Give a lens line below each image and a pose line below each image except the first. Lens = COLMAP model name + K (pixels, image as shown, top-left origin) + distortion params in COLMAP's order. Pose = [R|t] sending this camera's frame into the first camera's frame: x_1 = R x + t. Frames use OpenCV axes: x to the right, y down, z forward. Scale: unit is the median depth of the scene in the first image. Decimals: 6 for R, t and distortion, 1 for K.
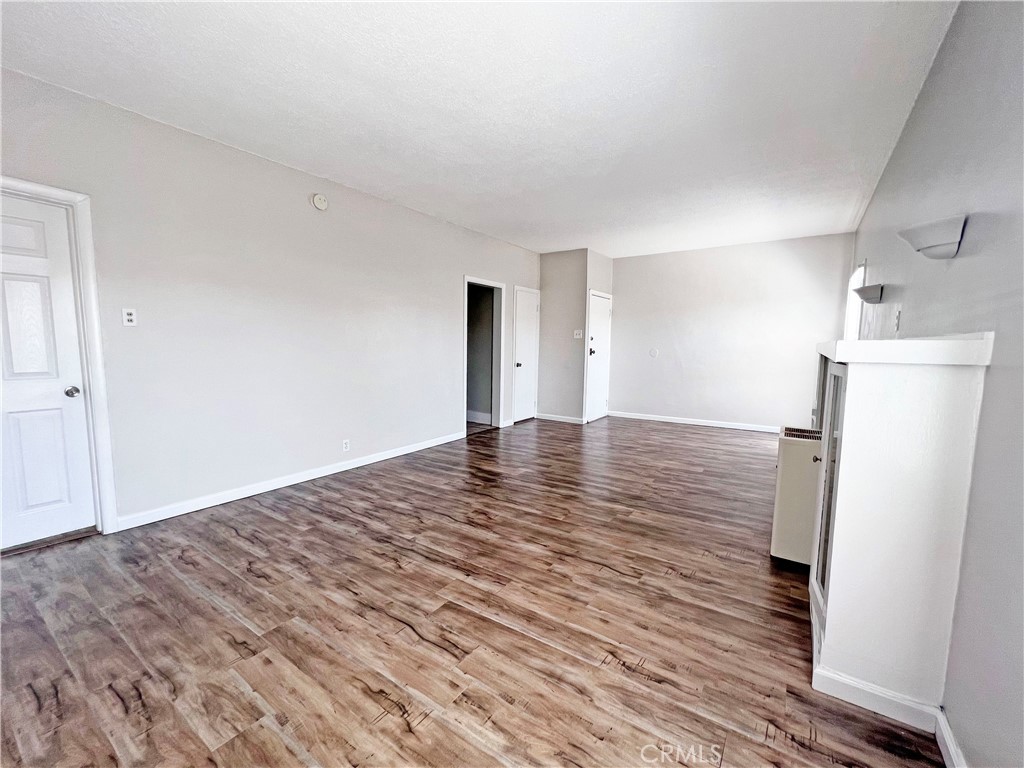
lens RADIAL K [[423.2, 0, 510.5], [0, 423.2, 385.2], [0, 0, 1]] dist [0.000022, 0.000159]
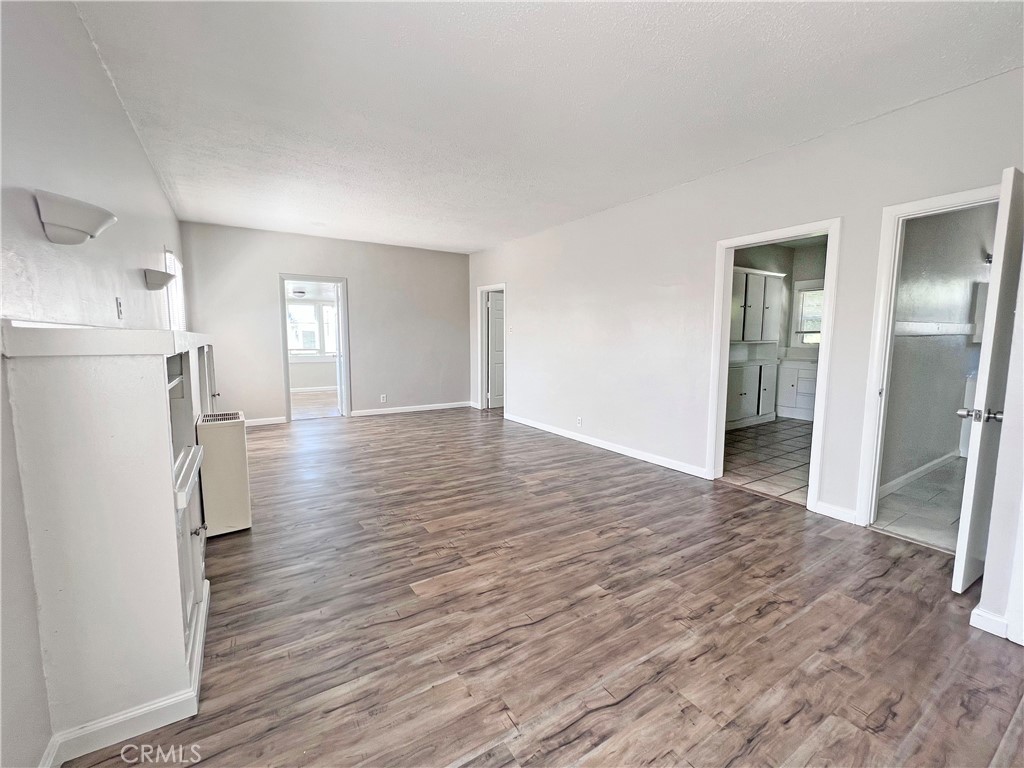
lens RADIAL K [[431.8, 0, 509.9], [0, 431.8, 385.0], [0, 0, 1]] dist [0.000524, -0.000107]
pose [[-0.390891, 0.086316, -0.916381, 1.185277], [-0.100349, 0.985662, 0.135646, -0.163299], [0.914950, 0.144980, -0.376625, 1.744127]]
